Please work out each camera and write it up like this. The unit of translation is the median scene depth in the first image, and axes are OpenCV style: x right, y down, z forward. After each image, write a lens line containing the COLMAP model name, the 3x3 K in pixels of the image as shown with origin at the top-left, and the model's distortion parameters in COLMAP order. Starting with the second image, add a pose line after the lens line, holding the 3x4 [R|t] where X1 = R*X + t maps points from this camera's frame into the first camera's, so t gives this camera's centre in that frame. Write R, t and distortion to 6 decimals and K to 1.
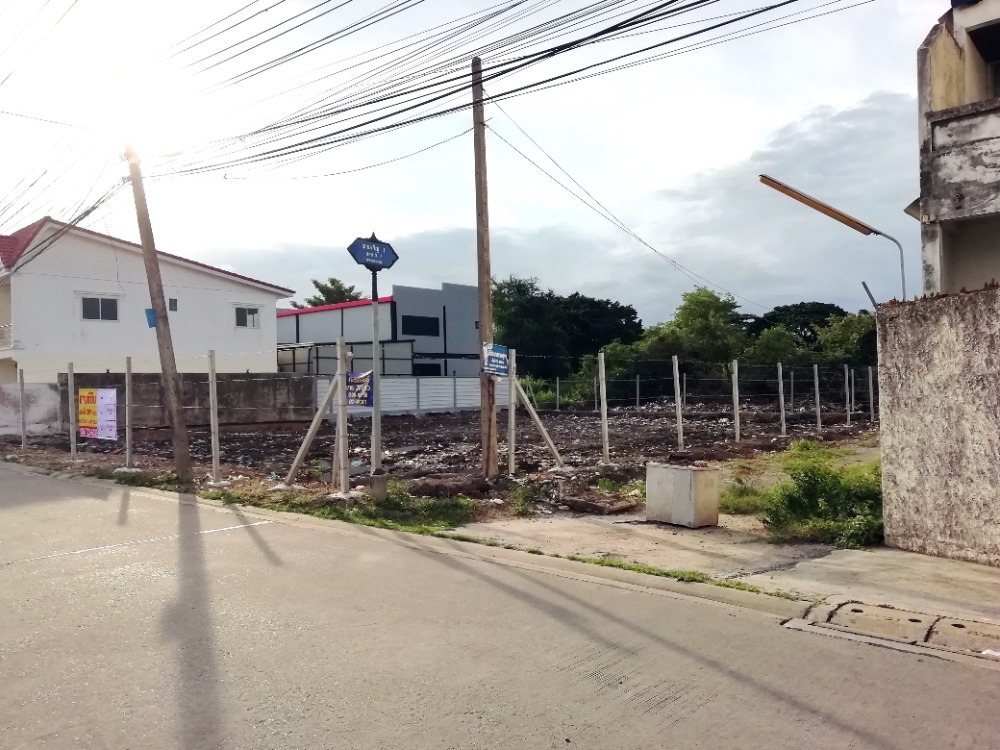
lens RADIAL K [[722.2, 0, 500.0], [0, 722.2, 375.0], [0, 0, 1]] dist [0.004279, -0.002019]
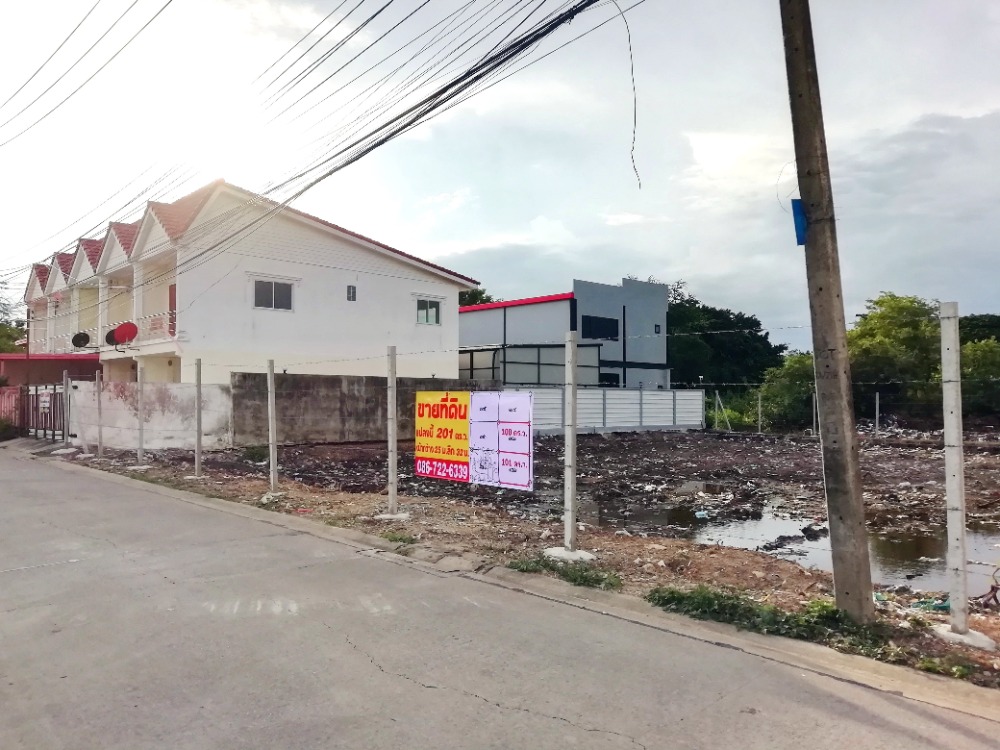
lens RADIAL K [[738.4, 0, 500.0], [0, 738.4, 375.0], [0, 0, 1]] dist [0.010078, -0.022990]
pose [[0.994564, 0.022039, -0.101770, -0.167940], [-0.023920, 0.999564, -0.017300, 0.005347], [0.101344, 0.019640, 0.994658, 0.157071]]
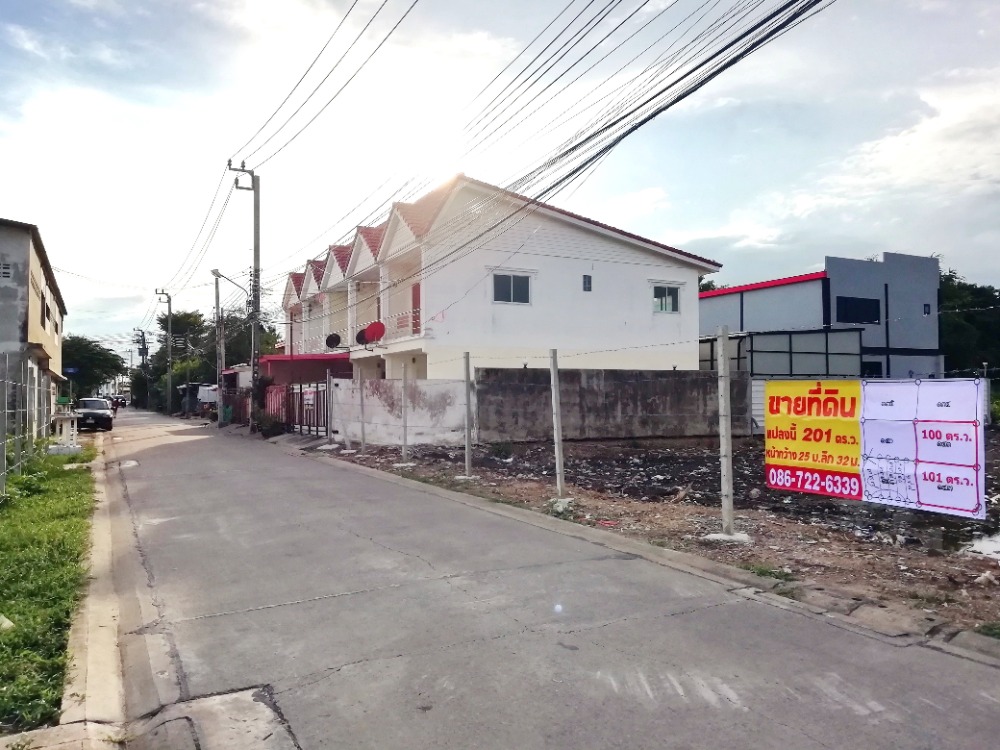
lens RADIAL K [[738.4, 0, 500.0], [0, 738.4, 375.0], [0, 0, 1]] dist [0.010078, -0.022990]
pose [[0.928801, 0.005170, -0.370542, -0.207856], [-0.007858, 0.999953, -0.005743, 0.007000], [0.370495, 0.008246, 0.928798, 0.188605]]
